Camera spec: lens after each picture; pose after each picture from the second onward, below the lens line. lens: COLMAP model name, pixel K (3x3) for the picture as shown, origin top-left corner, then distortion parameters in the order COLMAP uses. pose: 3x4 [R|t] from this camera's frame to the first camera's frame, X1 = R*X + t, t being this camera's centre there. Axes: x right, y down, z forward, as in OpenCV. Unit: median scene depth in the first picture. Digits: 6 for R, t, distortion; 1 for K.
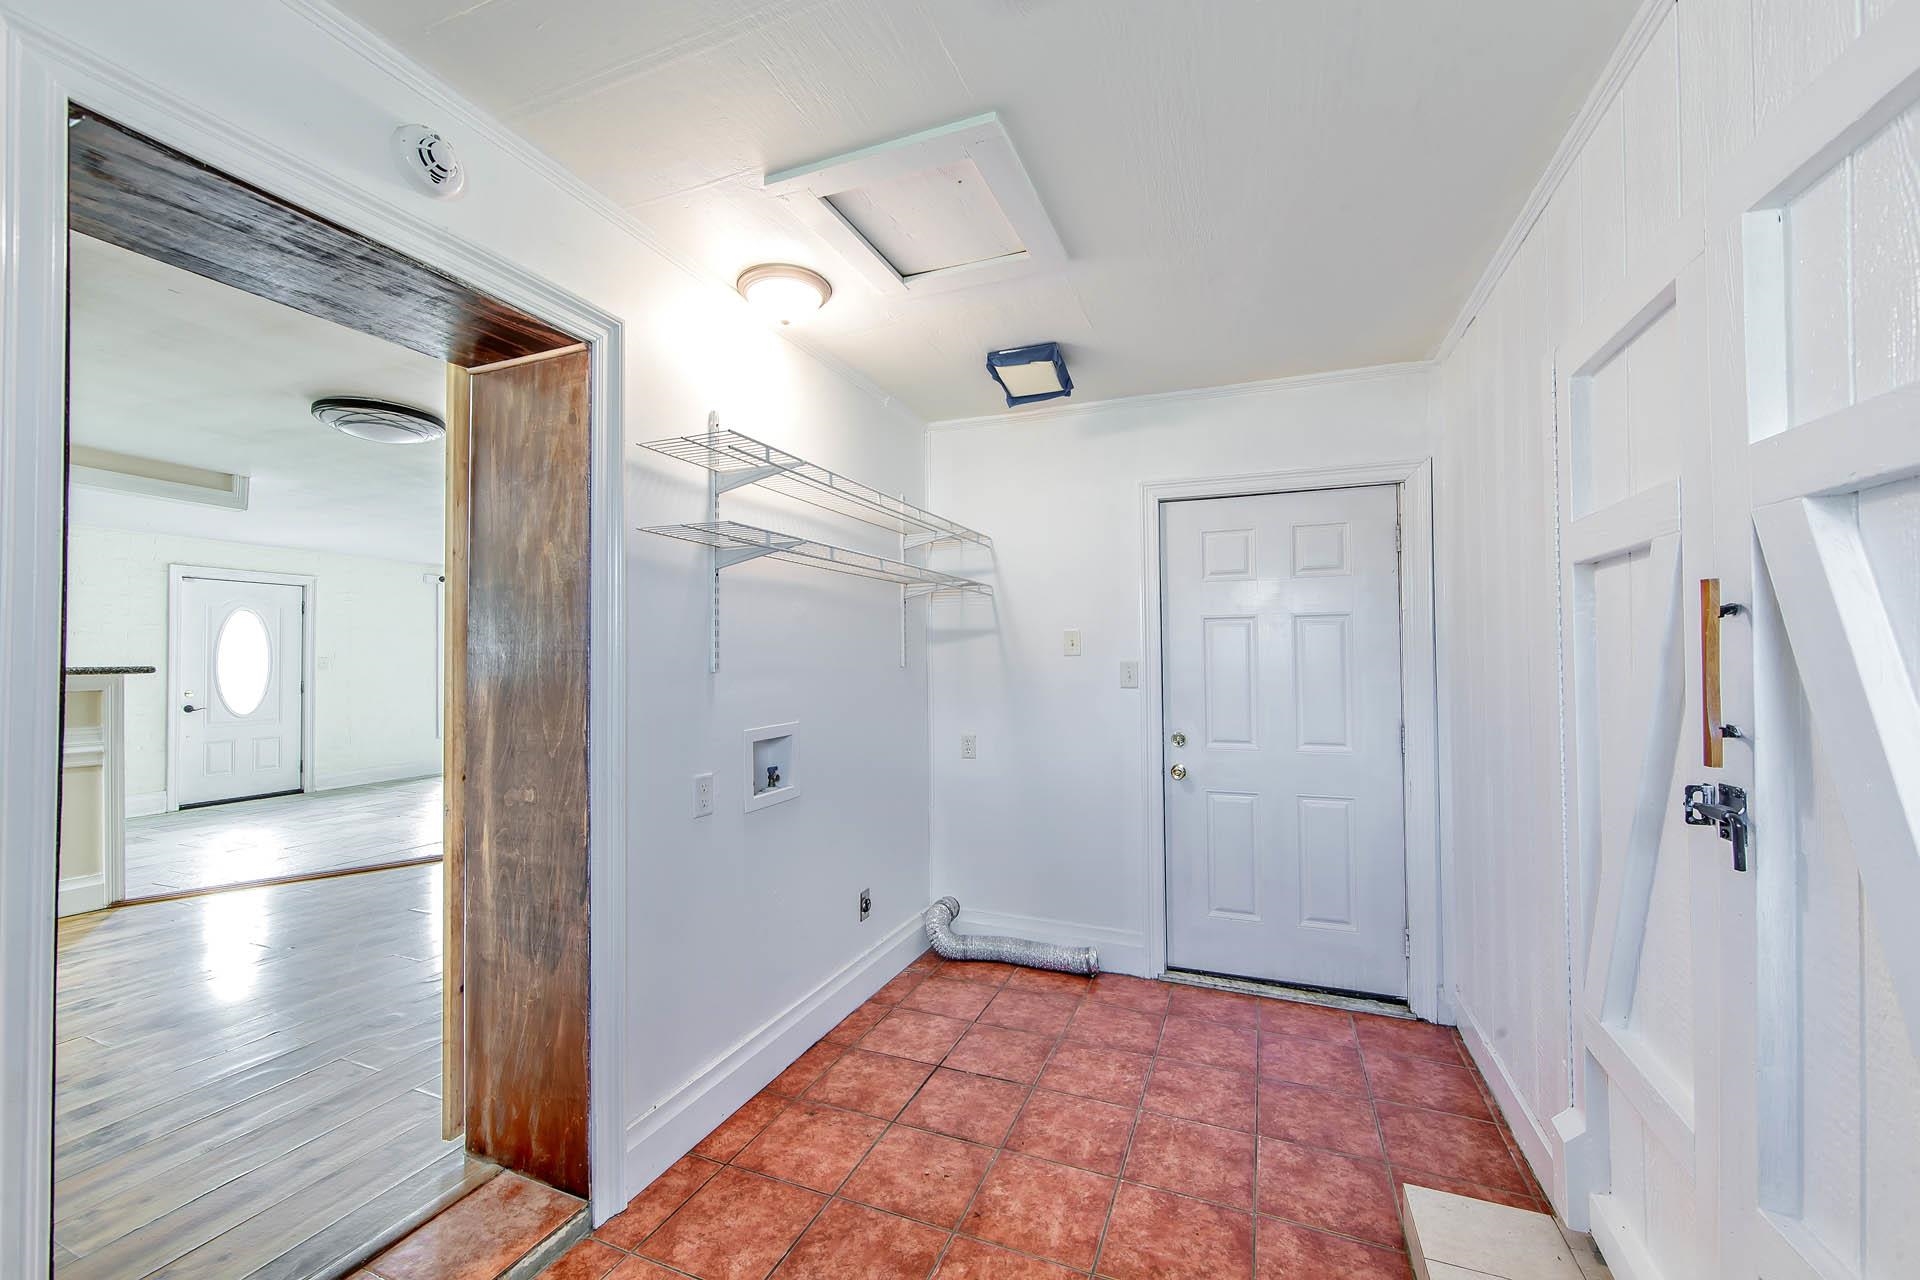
lens RADIAL K [[752.0, 0, 963.1], [0, 752.0, 649.5], [0, 0, 1]] dist [-0.006181, -0.000146]
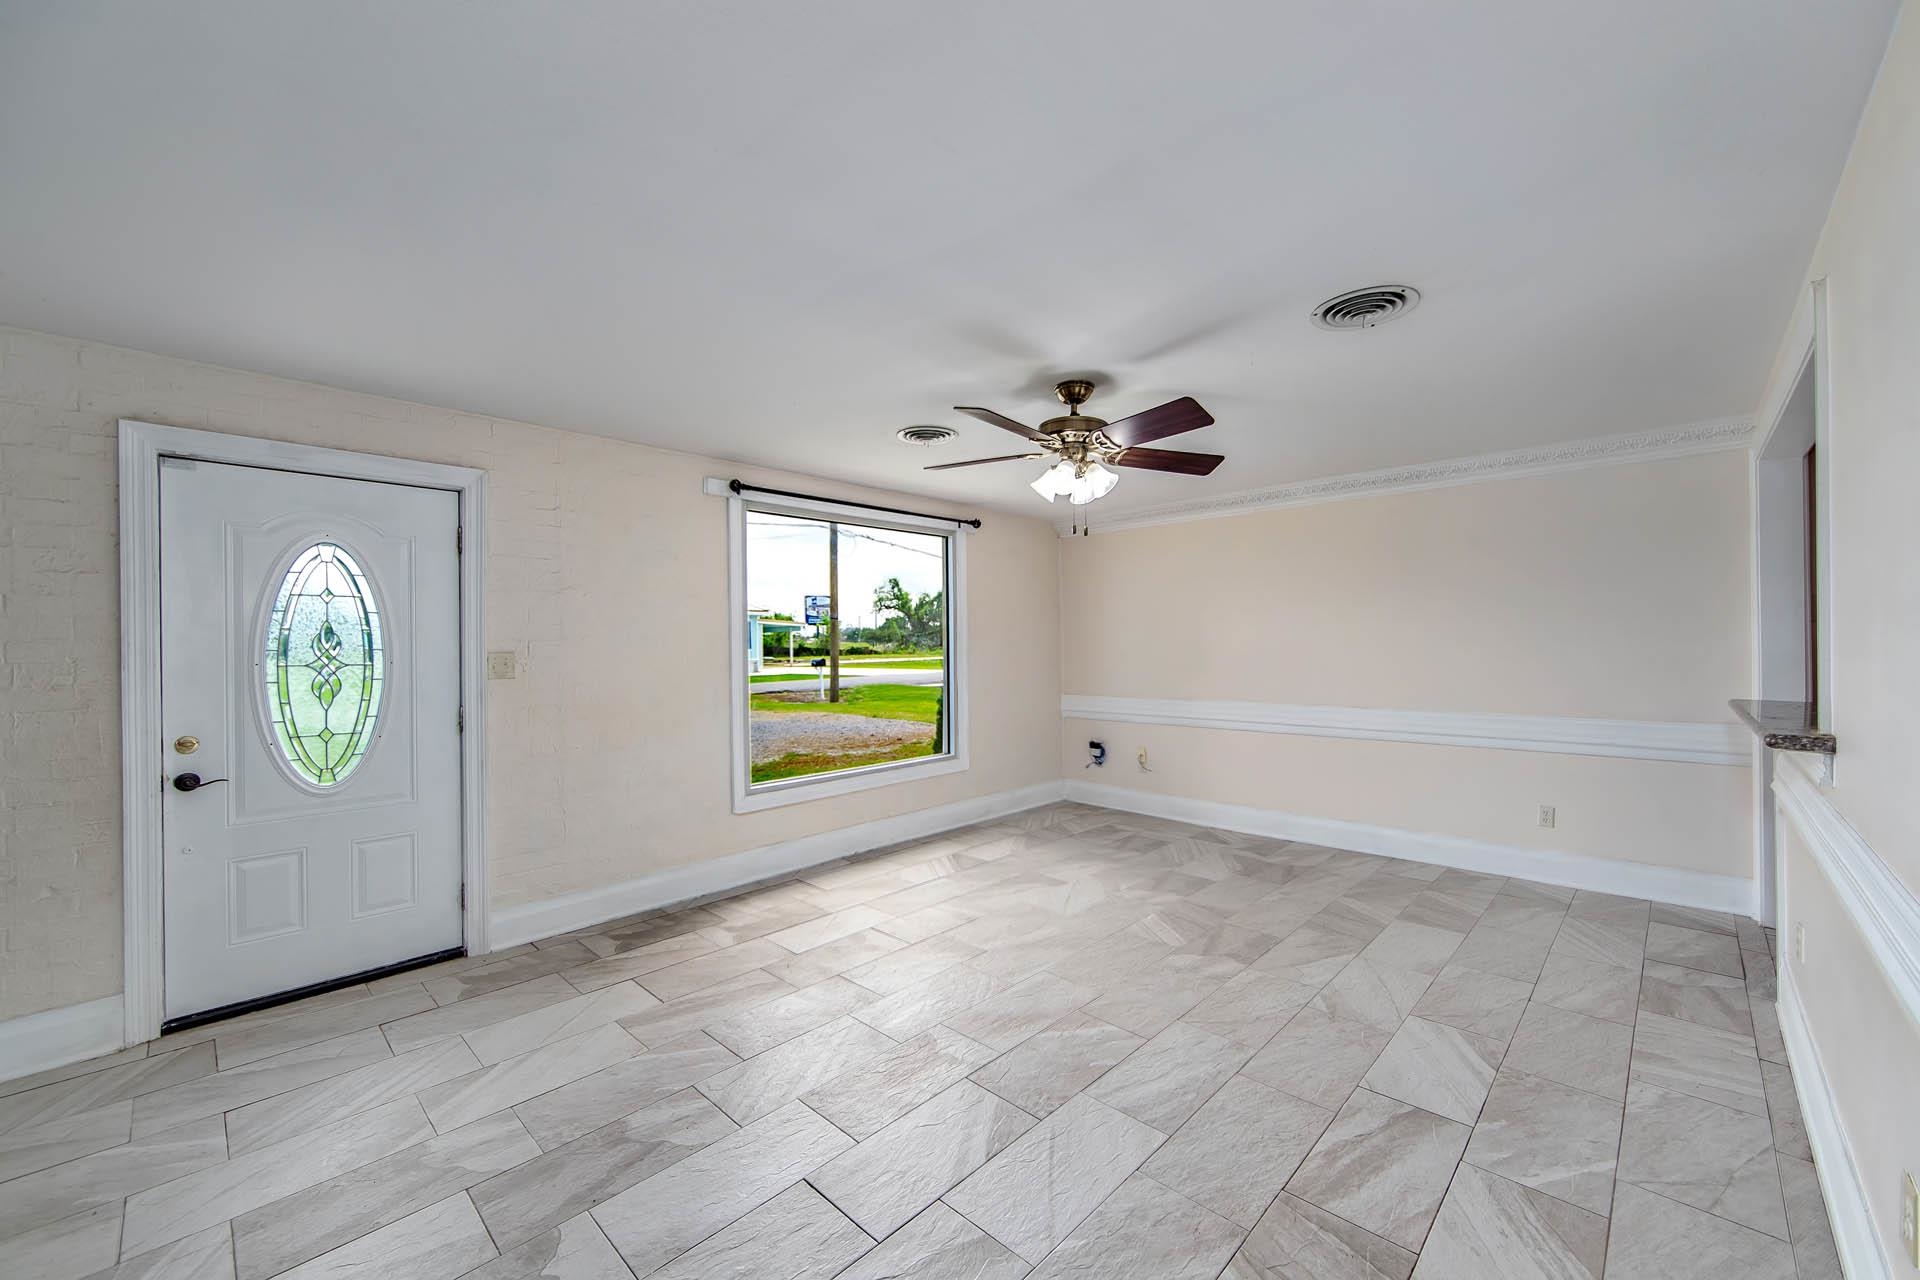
lens RADIAL K [[752.0, 0, 965.6], [0, 752.0, 641.3], [0, 0, 1]] dist [-0.006181, -0.000146]
pose [[0.927061, -0.002195, -0.374904, -0.486721], [0.007136, 0.999905, 0.011793, 0.000660], [0.374843, -0.013608, 0.926988, 0.778195]]
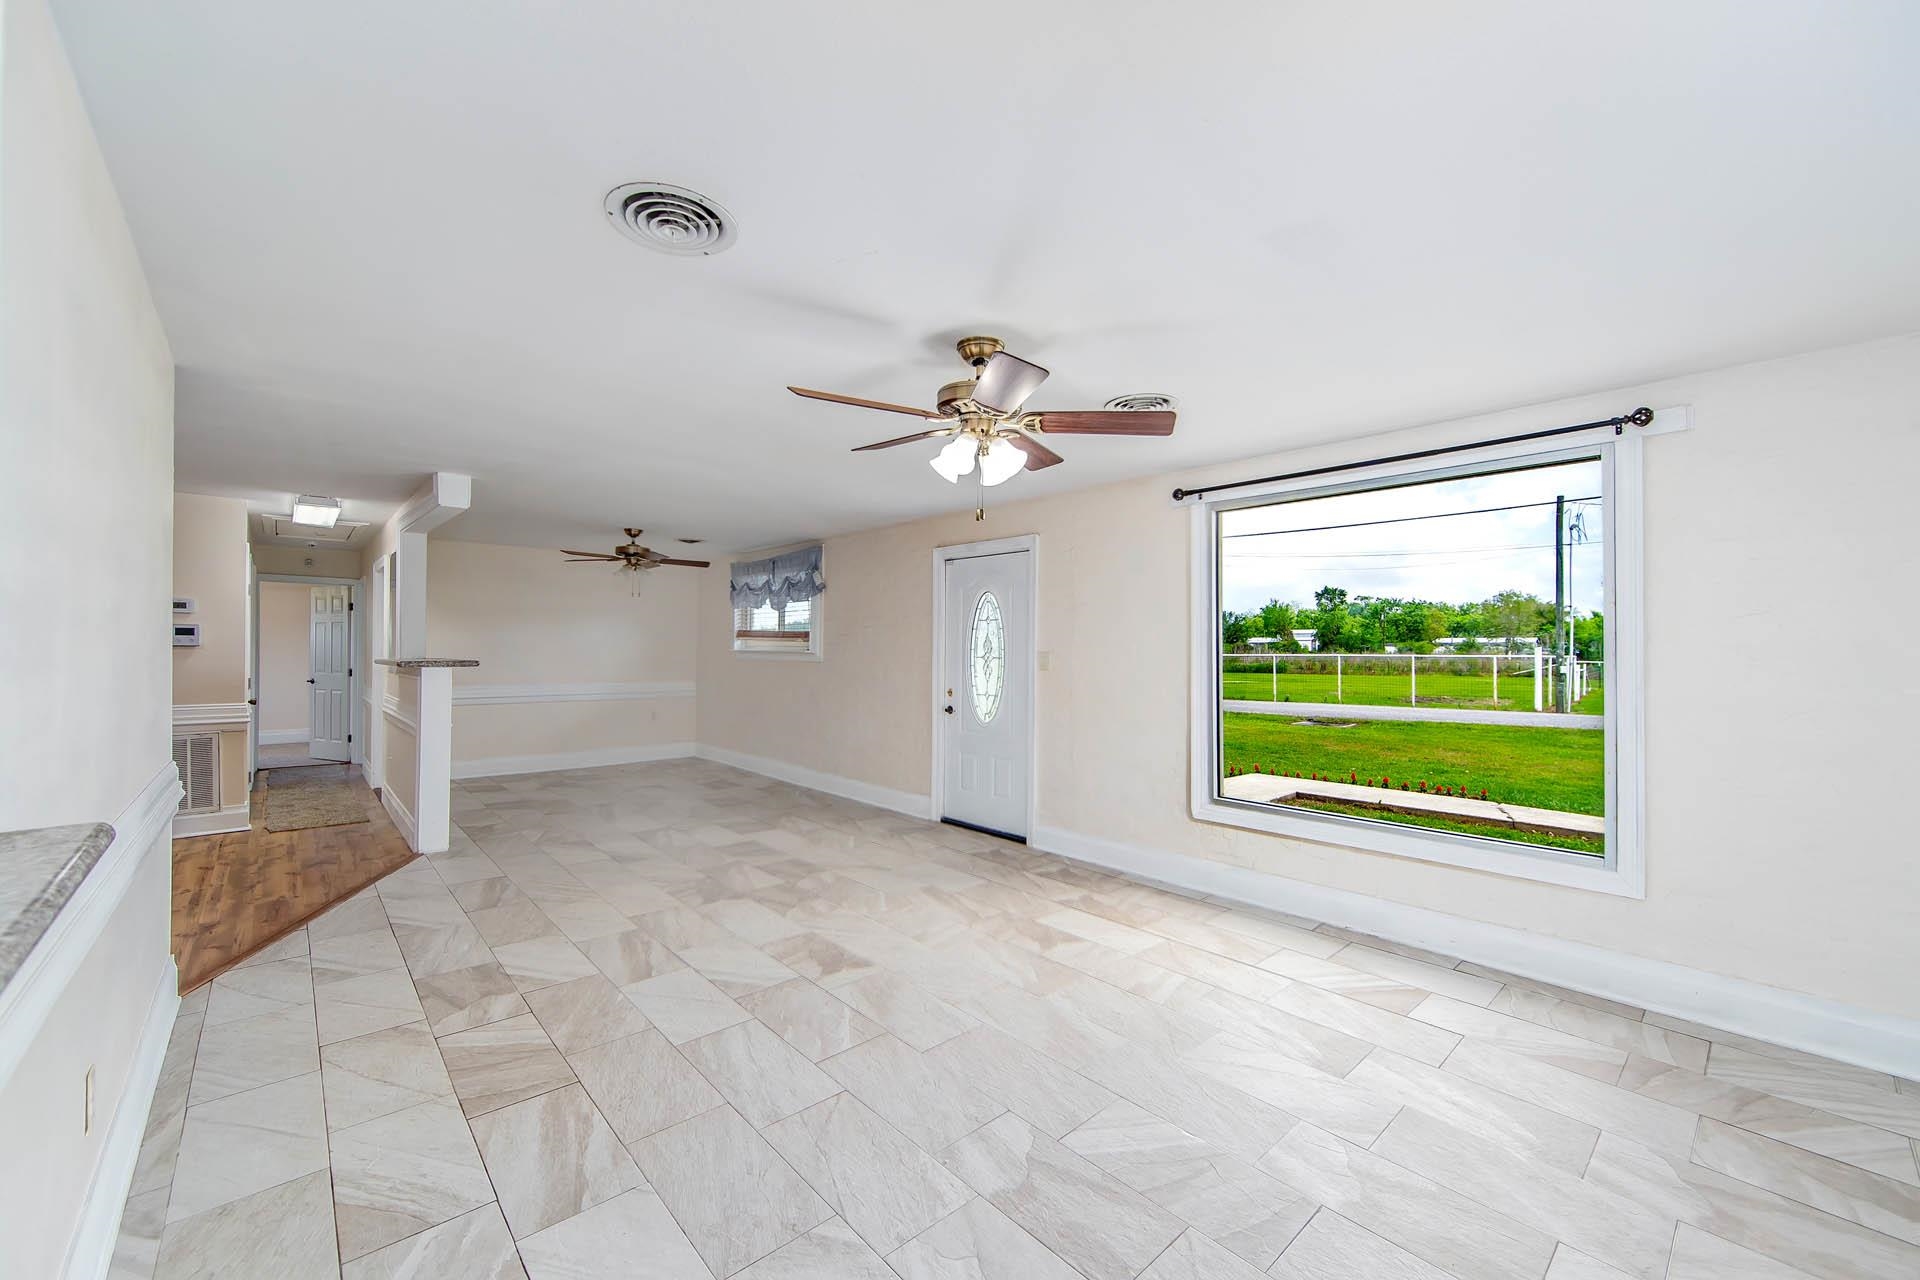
lens RADIAL K [[752.0, 0, 962.7], [0, 752.0, 638.3], [0, 0, 1]] dist [-0.006181, -0.000146]
pose [[-0.438477, -0.007882, -0.898708, -0.243207], [0.008898, 0.999874, -0.013111, 0.006860], [0.898699, -0.013745, -0.438352, 1.397184]]
